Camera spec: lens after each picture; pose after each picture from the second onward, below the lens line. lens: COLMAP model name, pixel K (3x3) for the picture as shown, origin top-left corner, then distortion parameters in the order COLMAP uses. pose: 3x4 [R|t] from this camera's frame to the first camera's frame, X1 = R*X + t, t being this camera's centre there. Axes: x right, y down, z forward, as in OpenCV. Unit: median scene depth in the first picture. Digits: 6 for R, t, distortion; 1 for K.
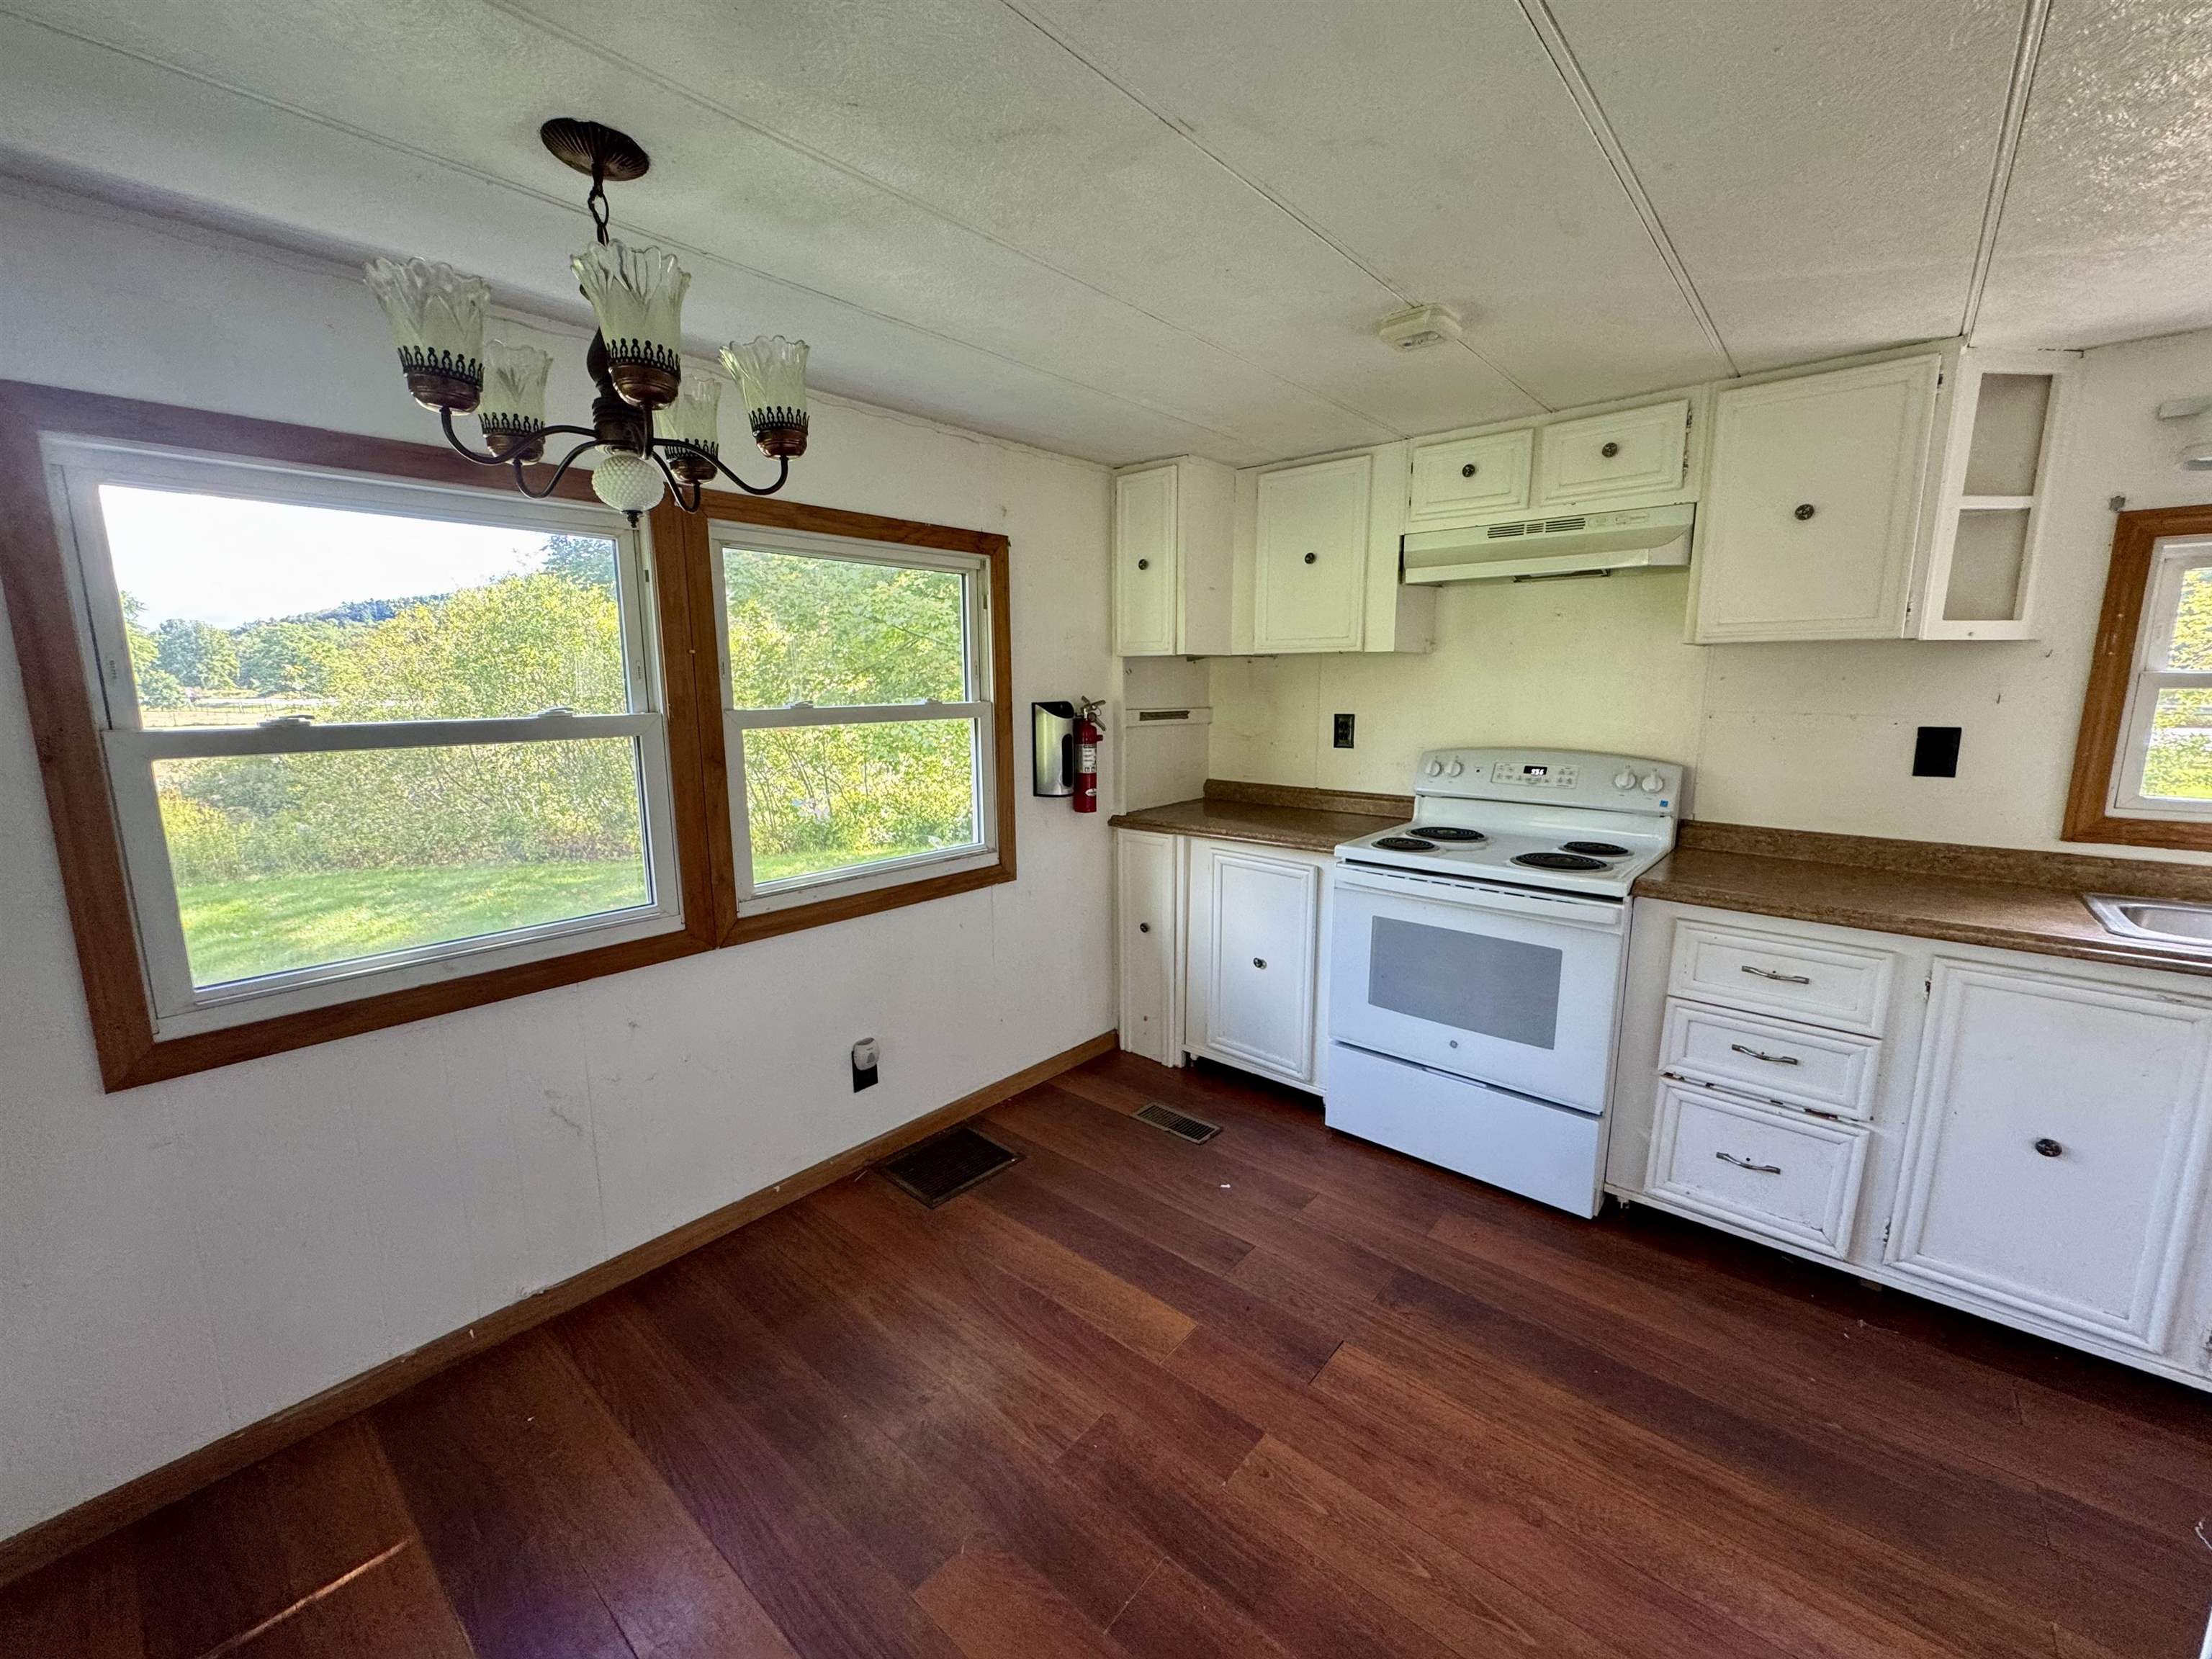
lens RADIAL K [[888.3, 0, 1109.0], [0, 888.3, 826.4], [0, 0, 1]] dist [0.000286, -0.000238]
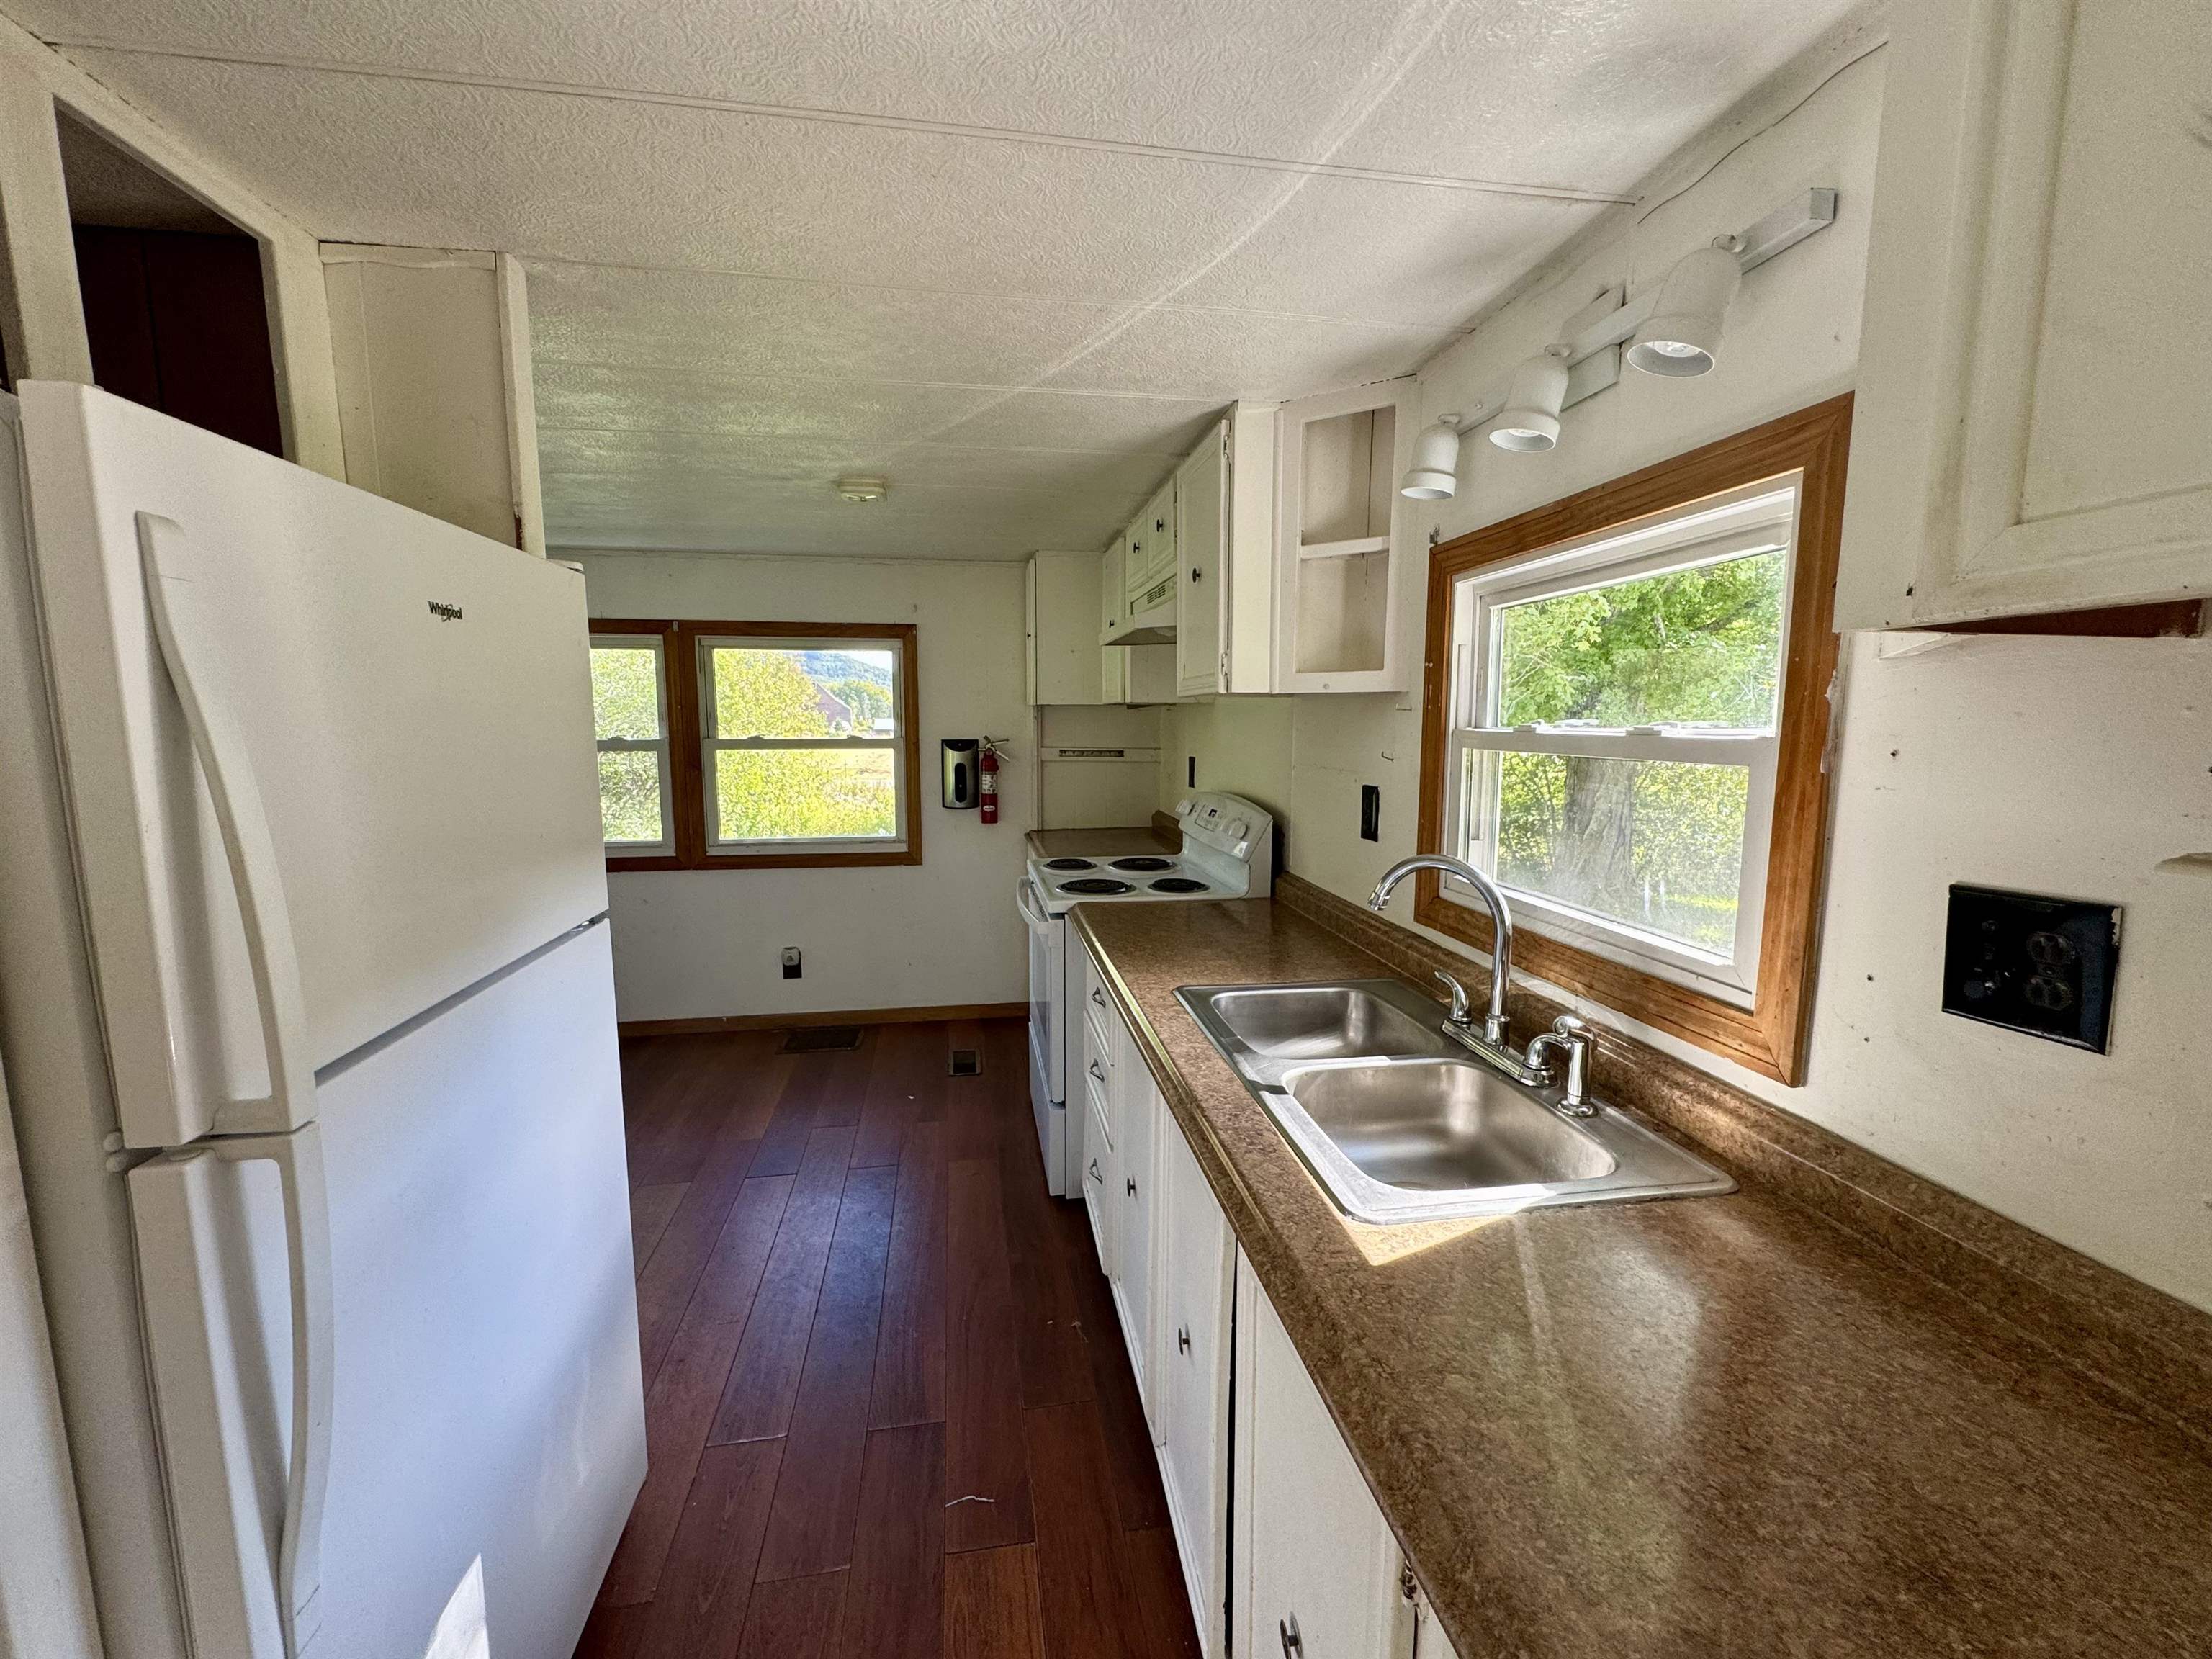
lens RADIAL K [[888.3, 0, 1106.9], [0, 888.3, 823.9], [0, 0, 1]] dist [0.000286, -0.000238]
pose [[0.768518, 0.082360, -0.634505, 1.117187], [-0.111486, 0.993748, -0.006043, -0.031397], [0.630040, 0.075383, 0.772895, 0.109783]]
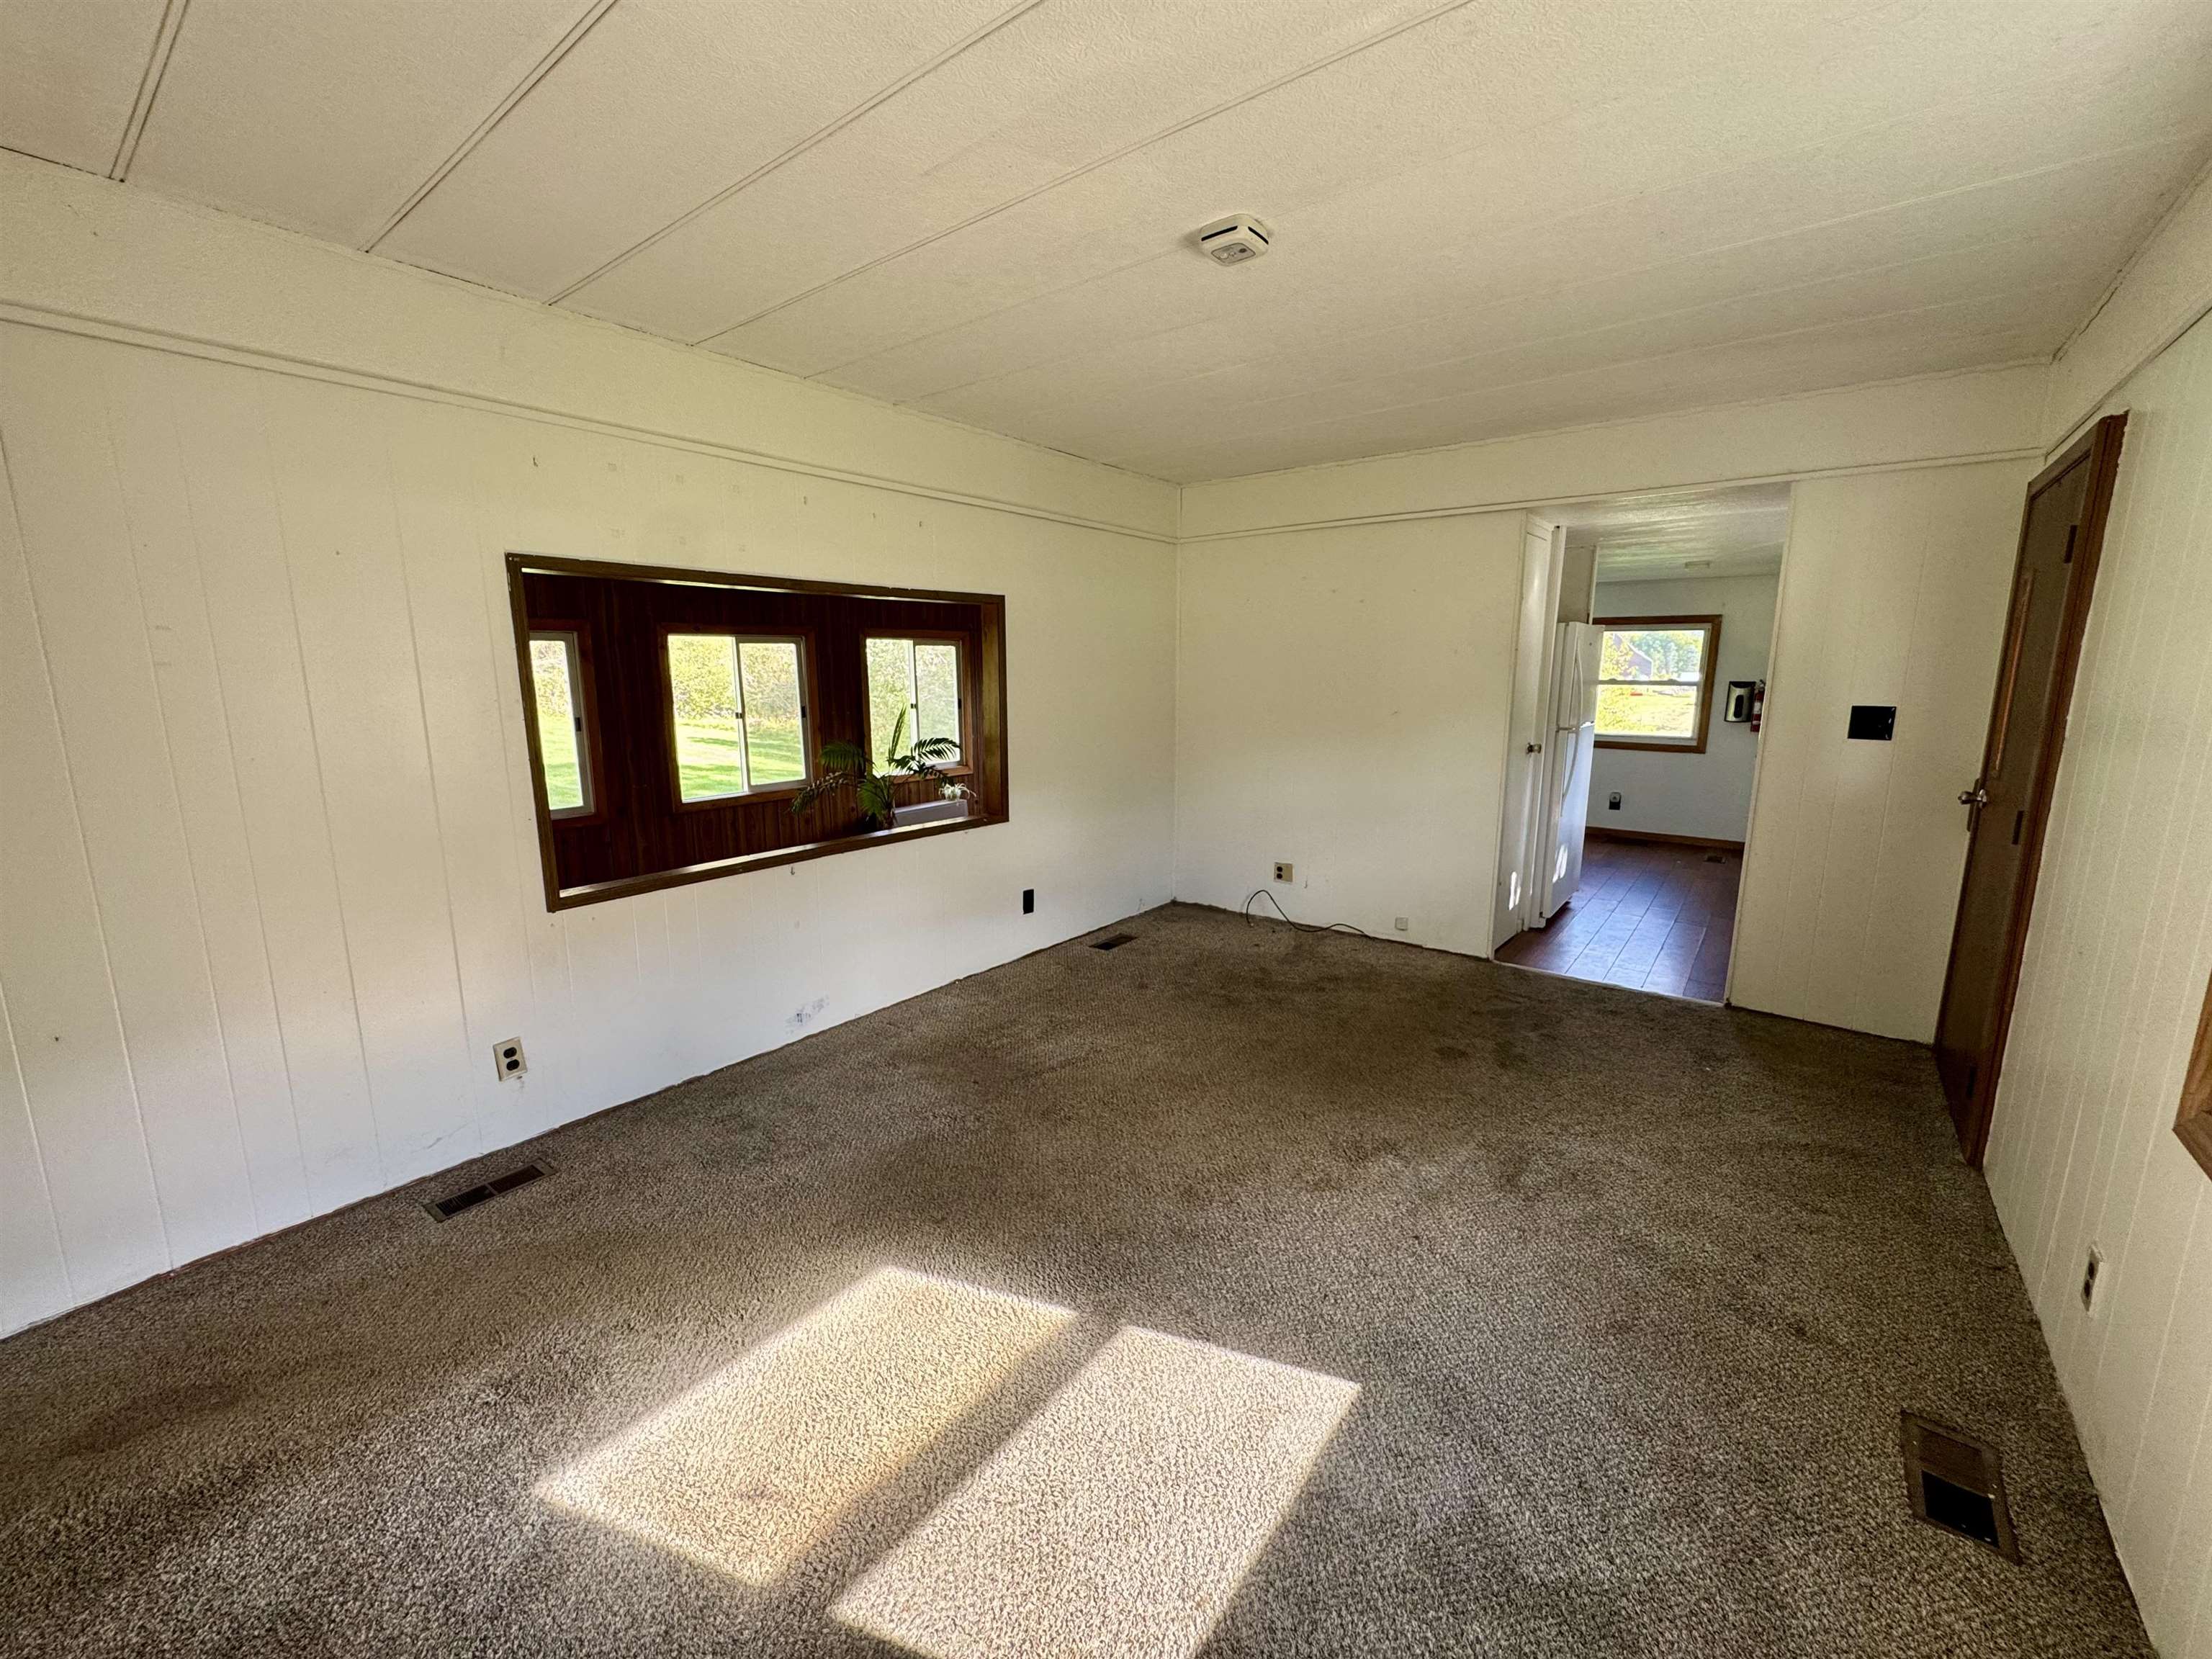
lens RADIAL K [[888.3, 0, 1103.2], [0, 888.3, 828.3], [0, 0, 1]] dist [0.000286, -0.000238]
pose [[0.052588, 0.180314, -0.982202, 2.495143], [-0.166640, 0.971357, 0.169401, 0.133604], [0.984614, 0.154766, 0.081129, -0.882112]]
